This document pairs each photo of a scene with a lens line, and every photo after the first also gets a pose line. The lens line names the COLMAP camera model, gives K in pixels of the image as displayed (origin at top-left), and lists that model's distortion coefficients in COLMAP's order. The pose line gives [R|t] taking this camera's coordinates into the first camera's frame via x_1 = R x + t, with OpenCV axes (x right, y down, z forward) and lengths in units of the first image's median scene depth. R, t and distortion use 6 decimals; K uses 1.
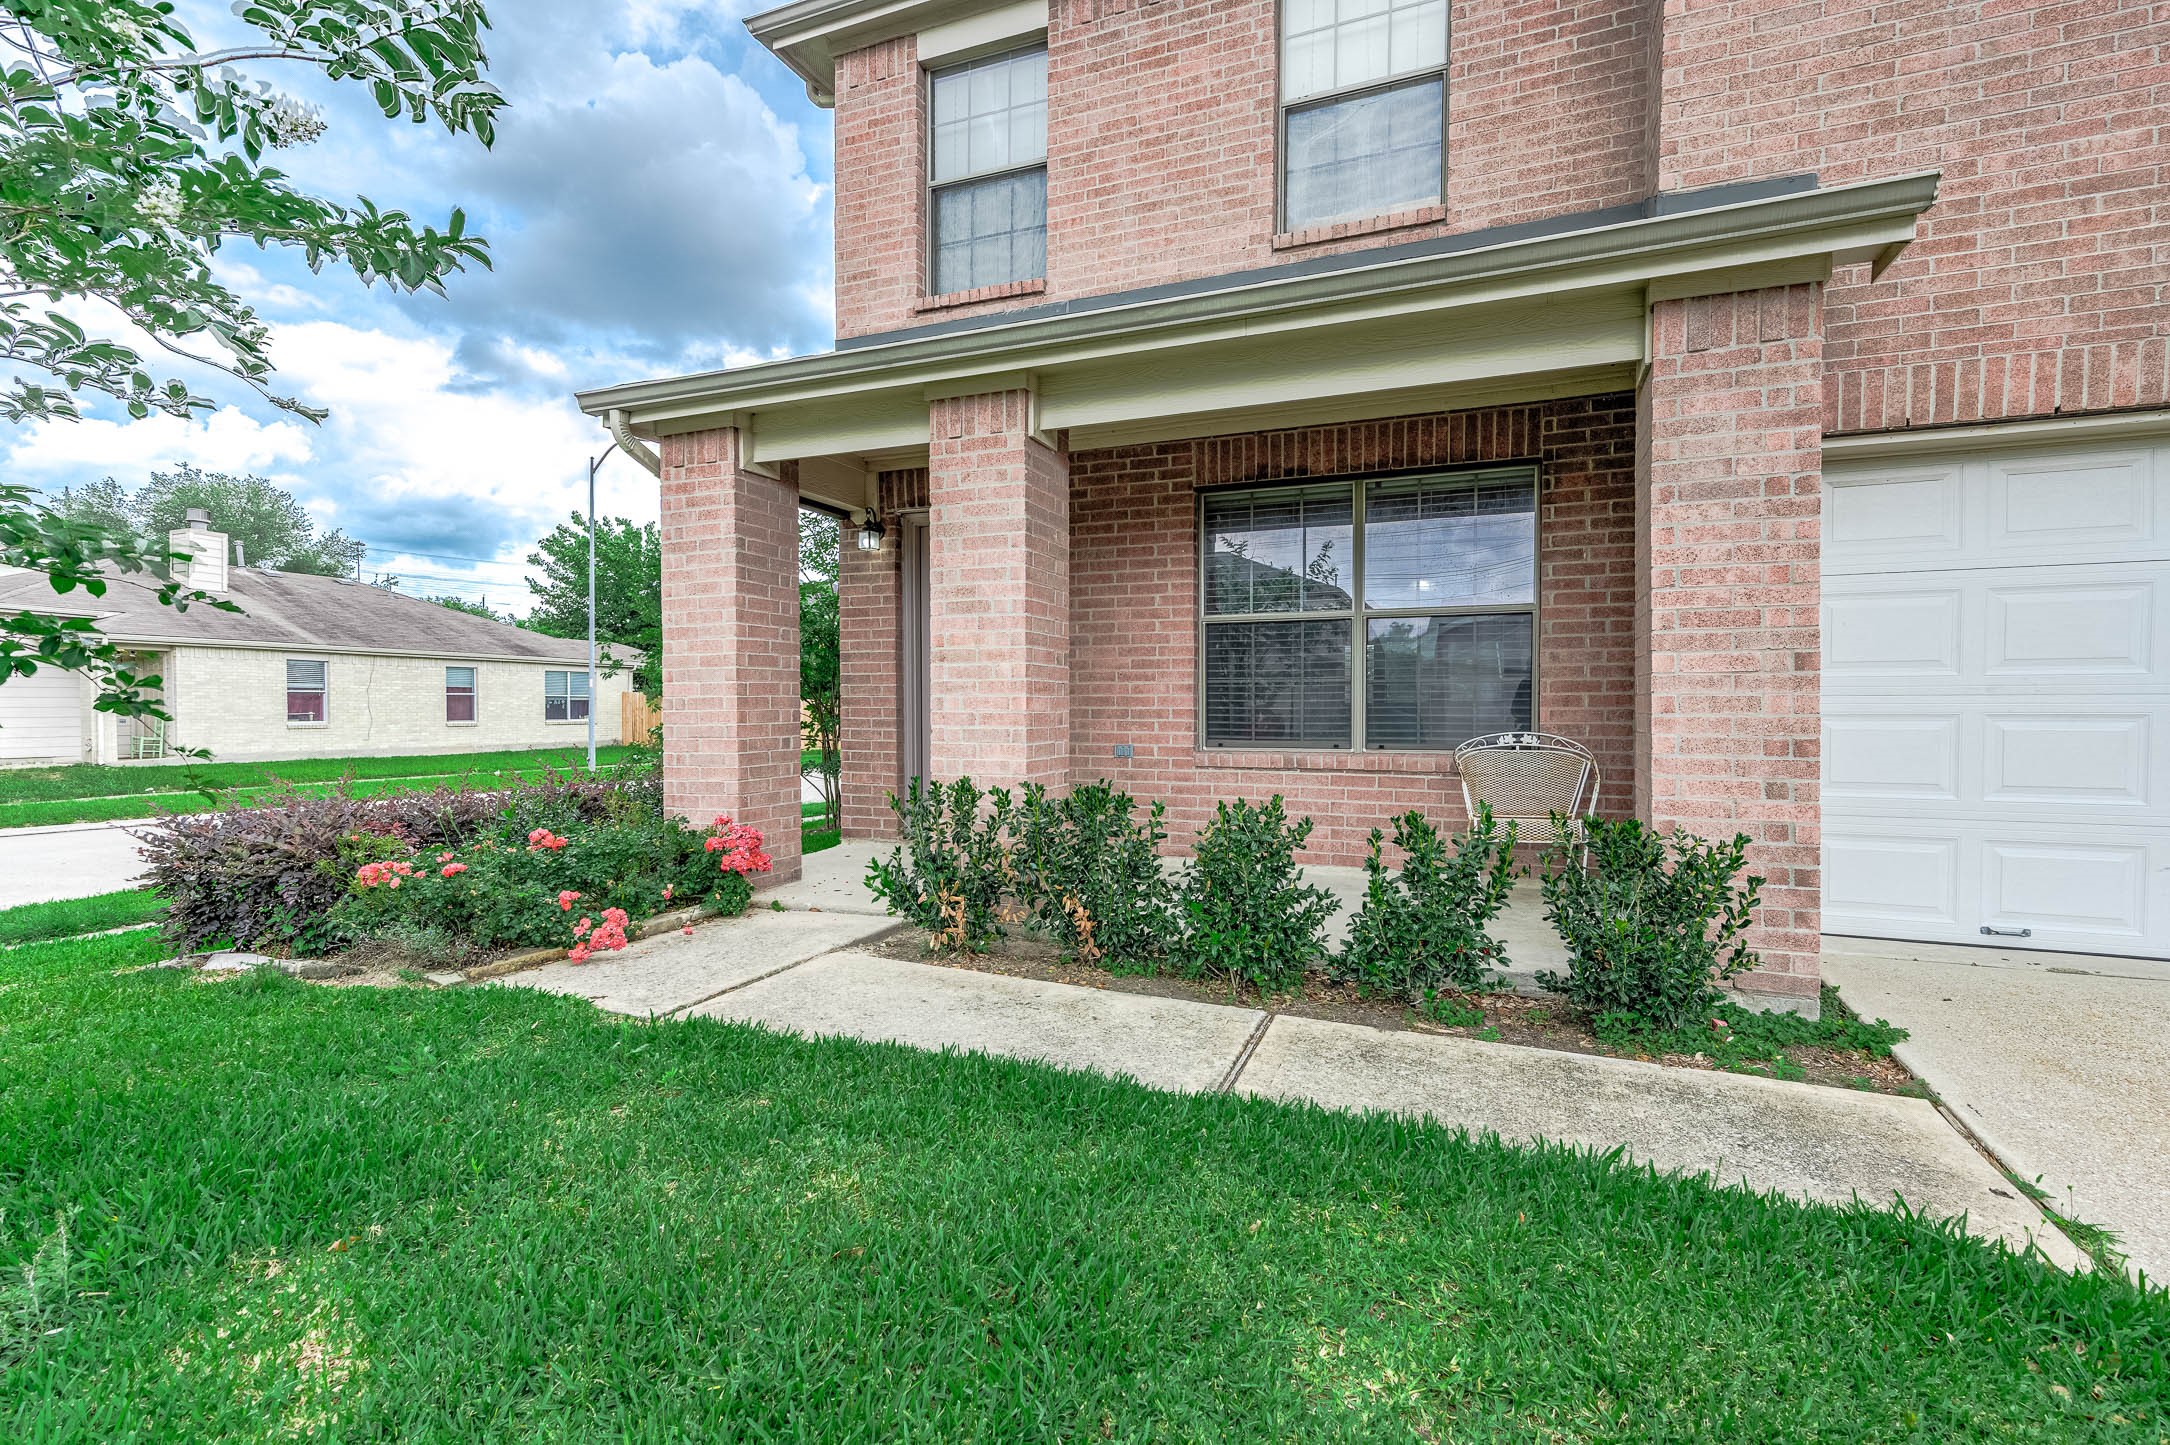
lens RADIAL K [[1026.1, 0, 1085.5], [0, 1026.1, 726.6], [0, 0, 1]] dist [0.014618, 0.000323]
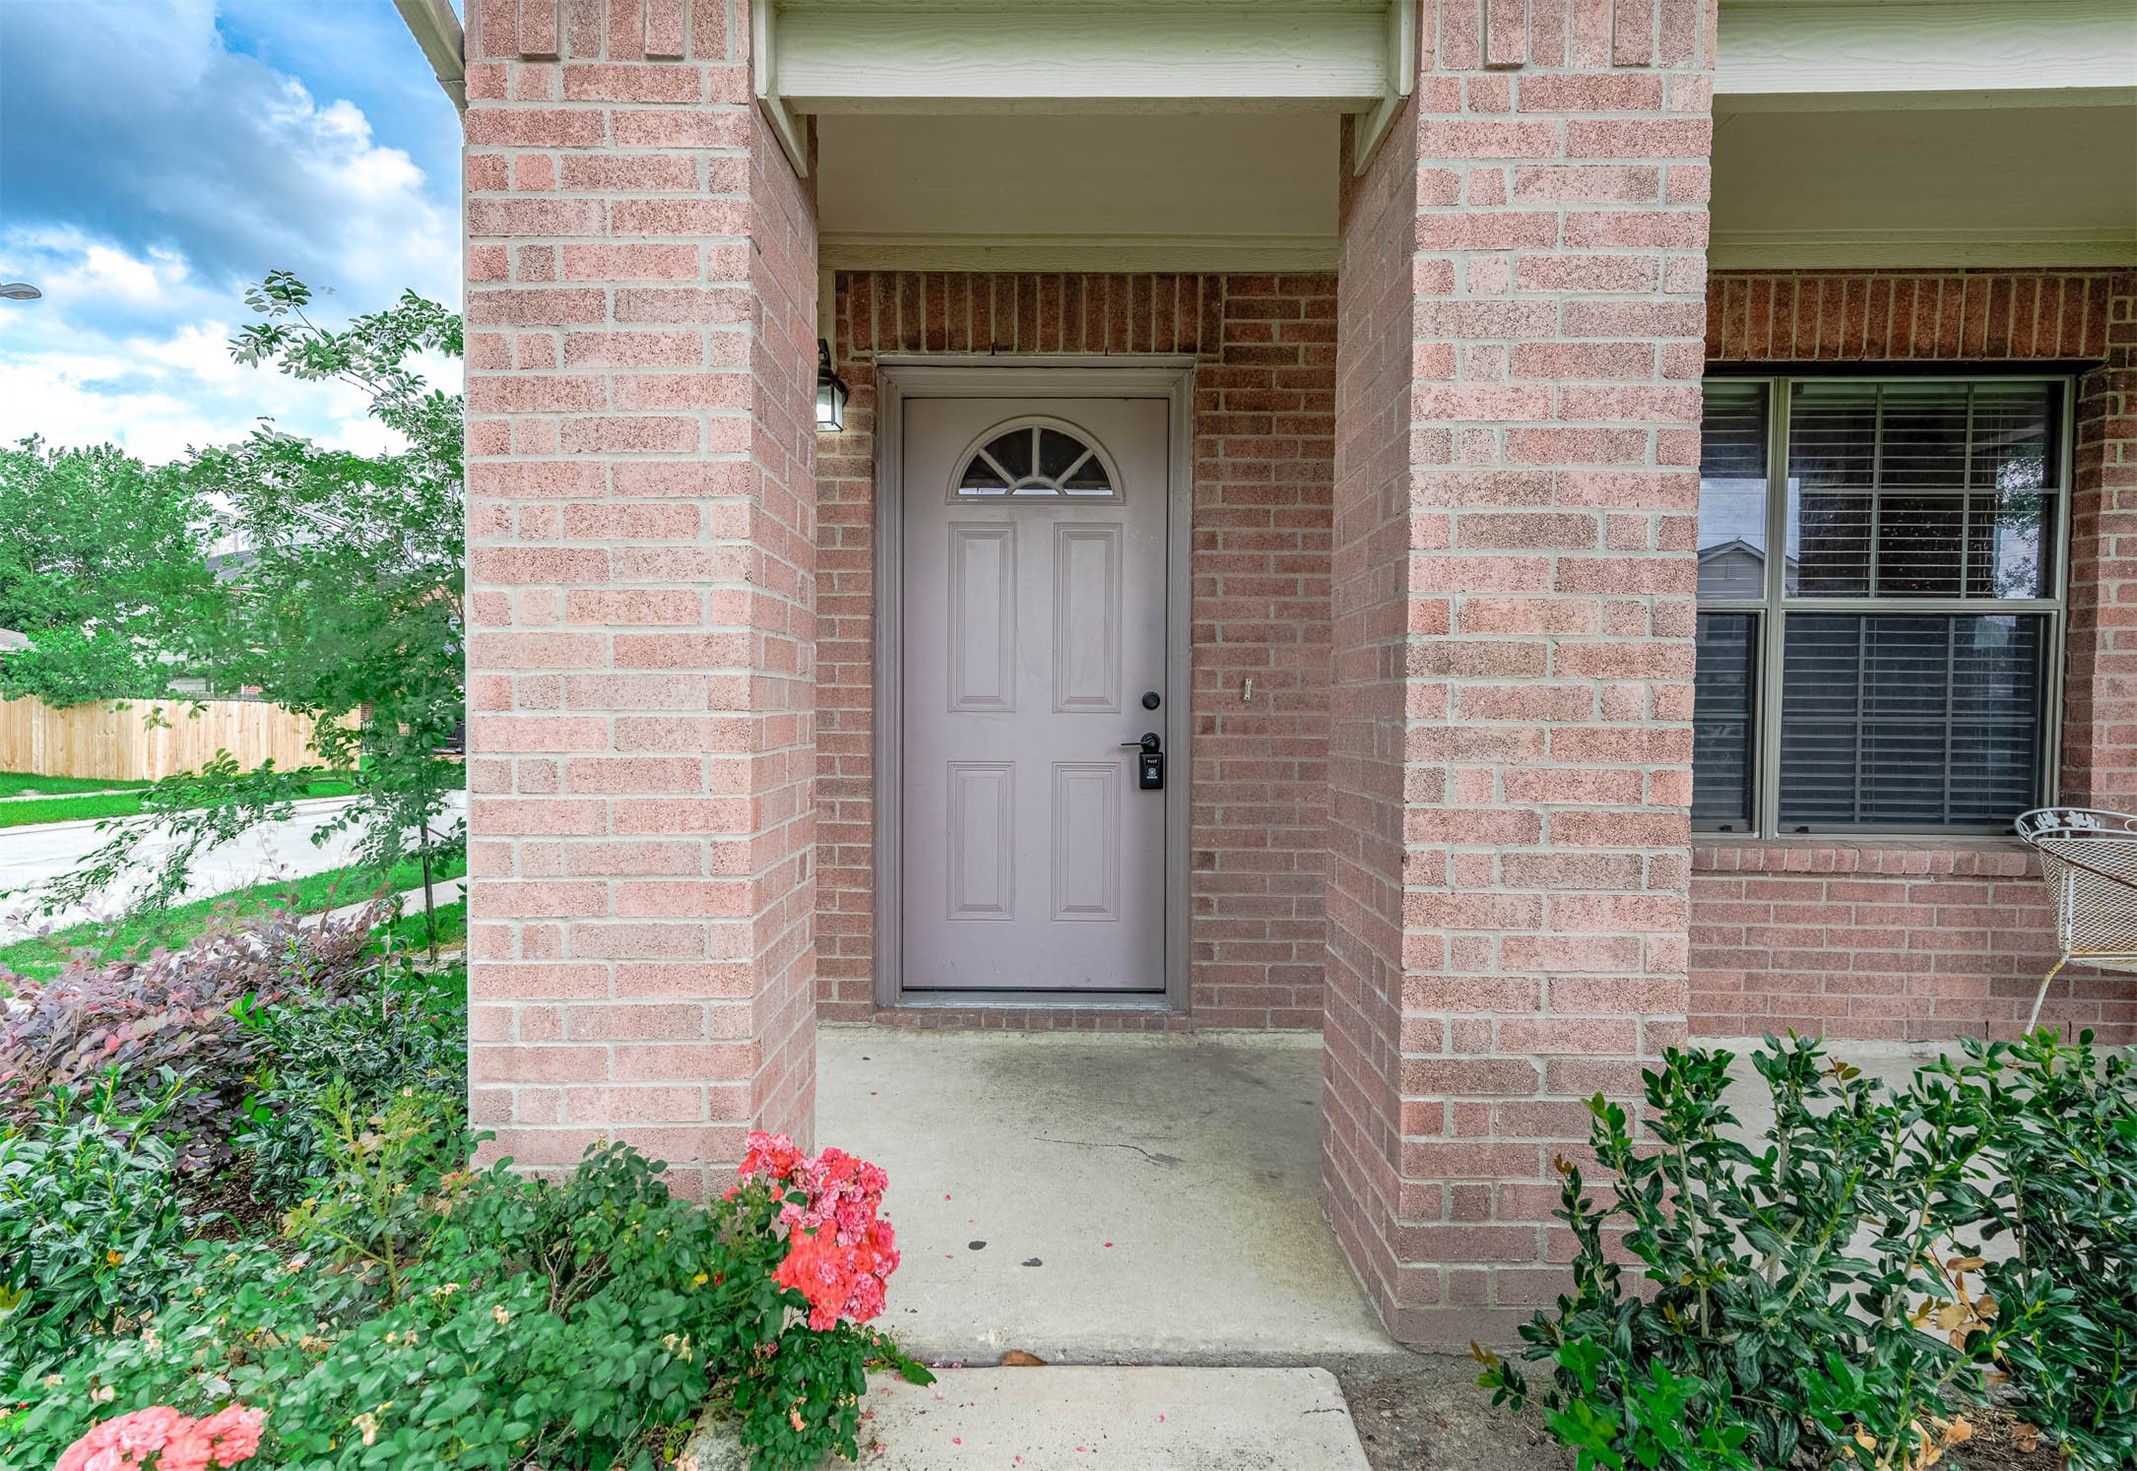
lens RADIAL K [[1058.2, 0, 1038.2], [0, 1058.2, 744.0], [0, 0, 1]] dist [0.014696, 0.001100]
pose [[0.927210, -0.001185, 0.374539, -0.378775], [-0.002711, 0.999948, 0.009874, -0.036882], [-0.374531, -0.010171, 0.927159, 0.625861]]
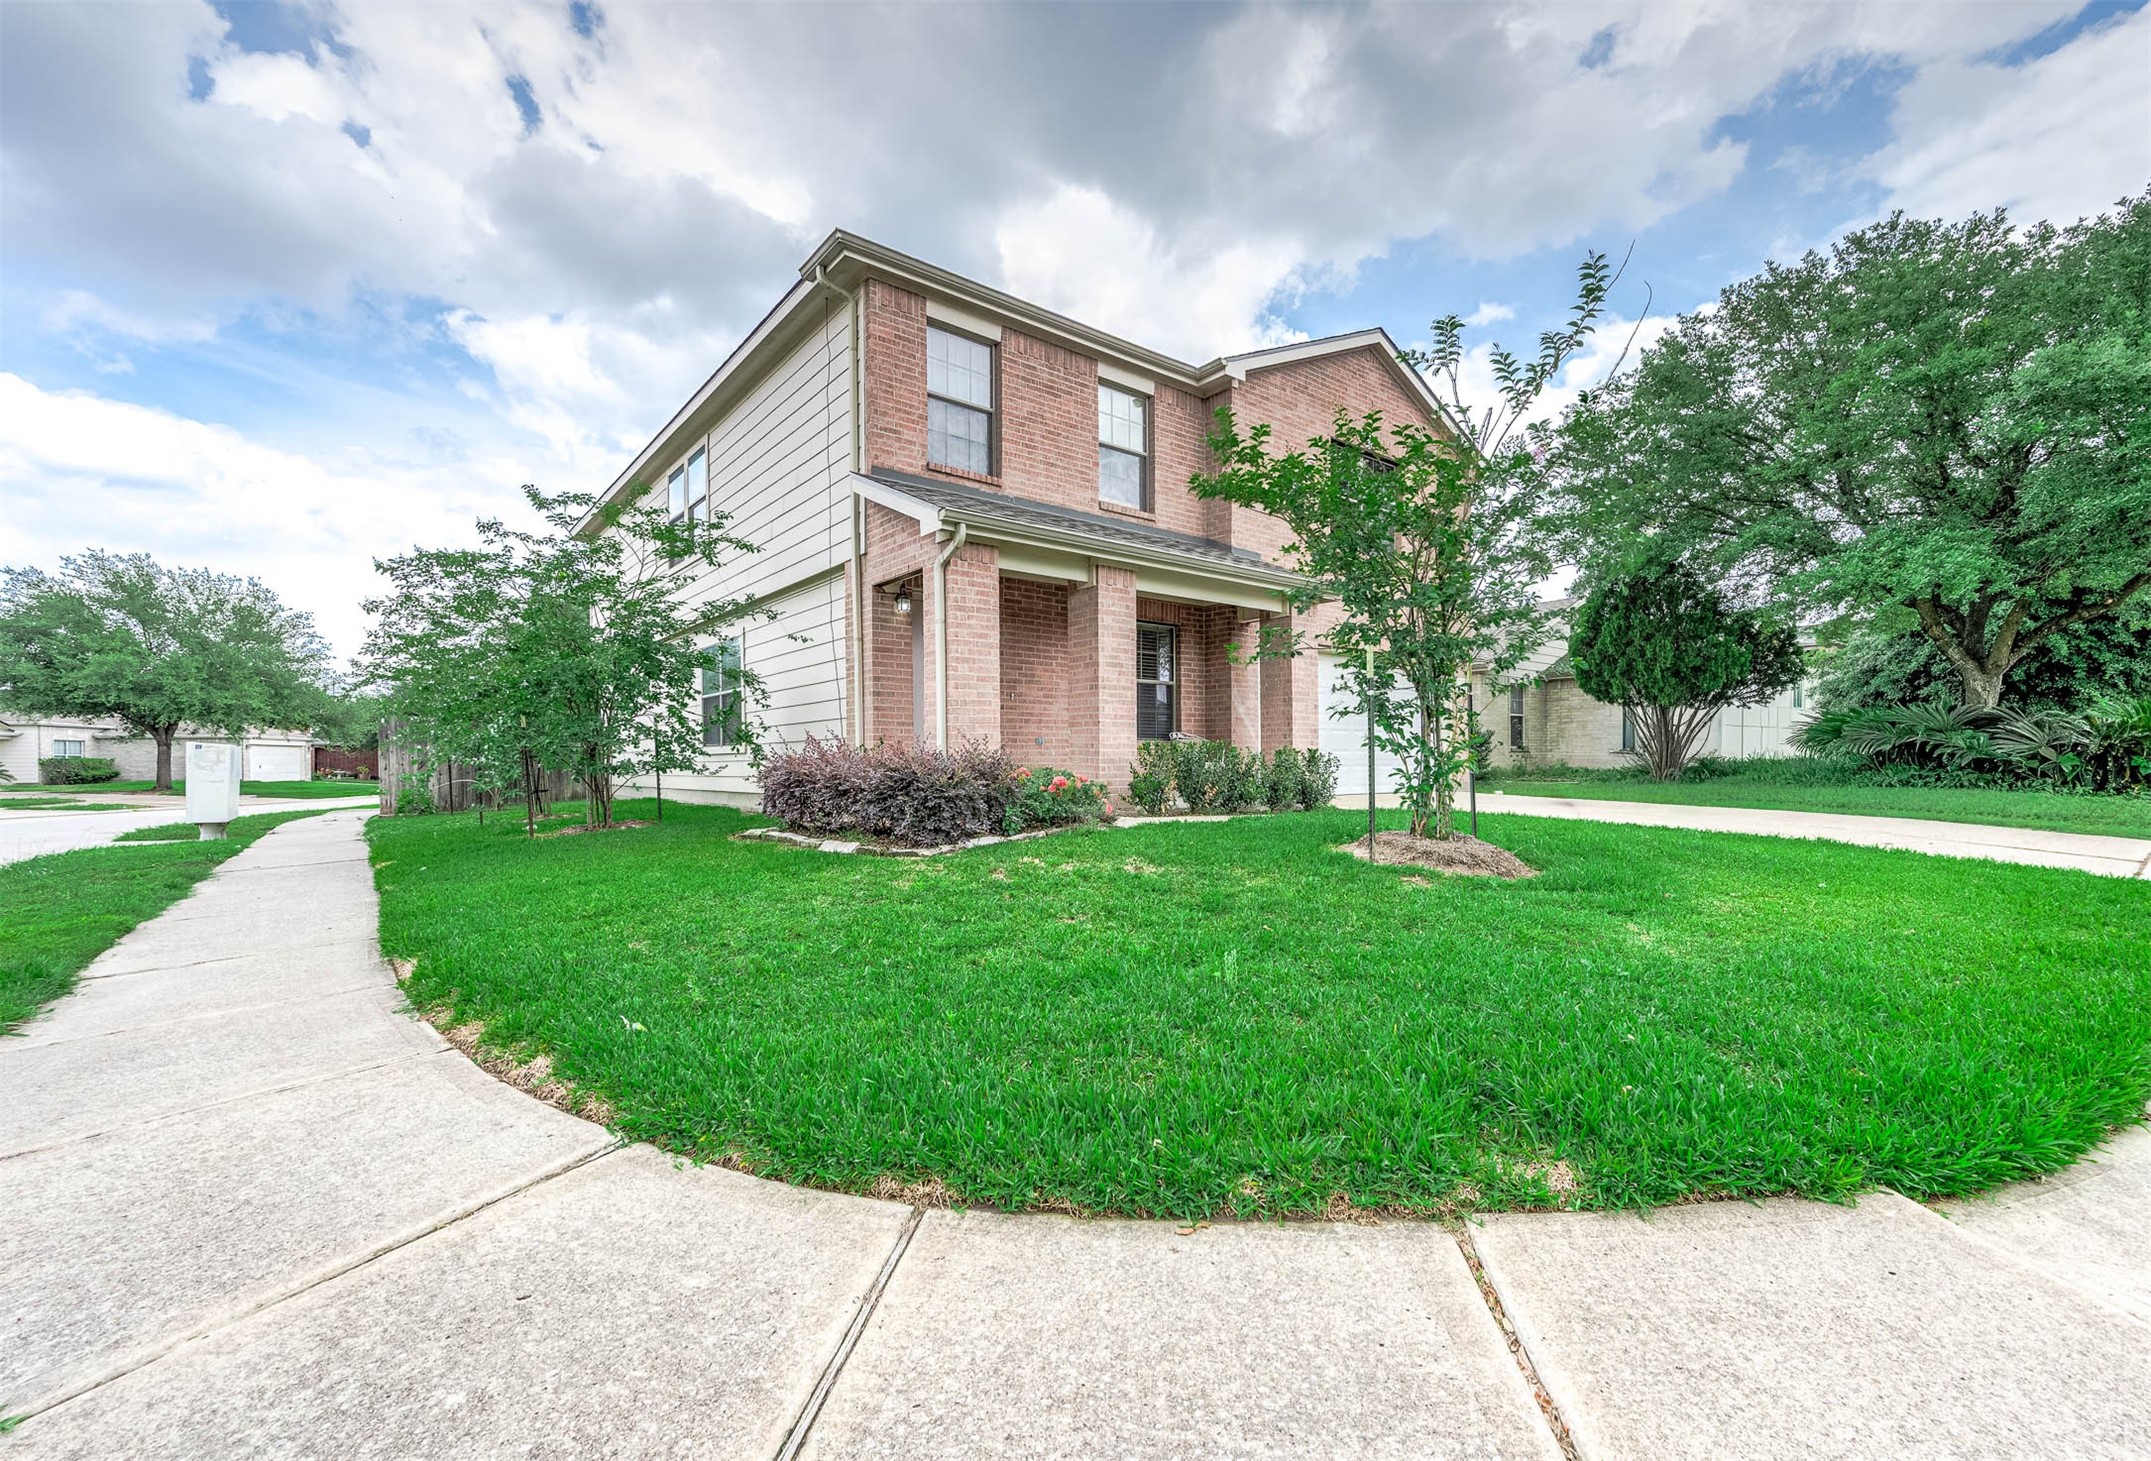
lens RADIAL K [[910.1, 0, 1119.9], [0, 910.1, 783.7], [0, 0, 1]] dist [0.000539, 0.000016]
pose [[0.449074, -0.024011, 0.893172, -1.620254], [0.021628, 0.999638, 0.015999, 0.091654], [-0.893233, 0.012133, 0.449431, 0.117606]]
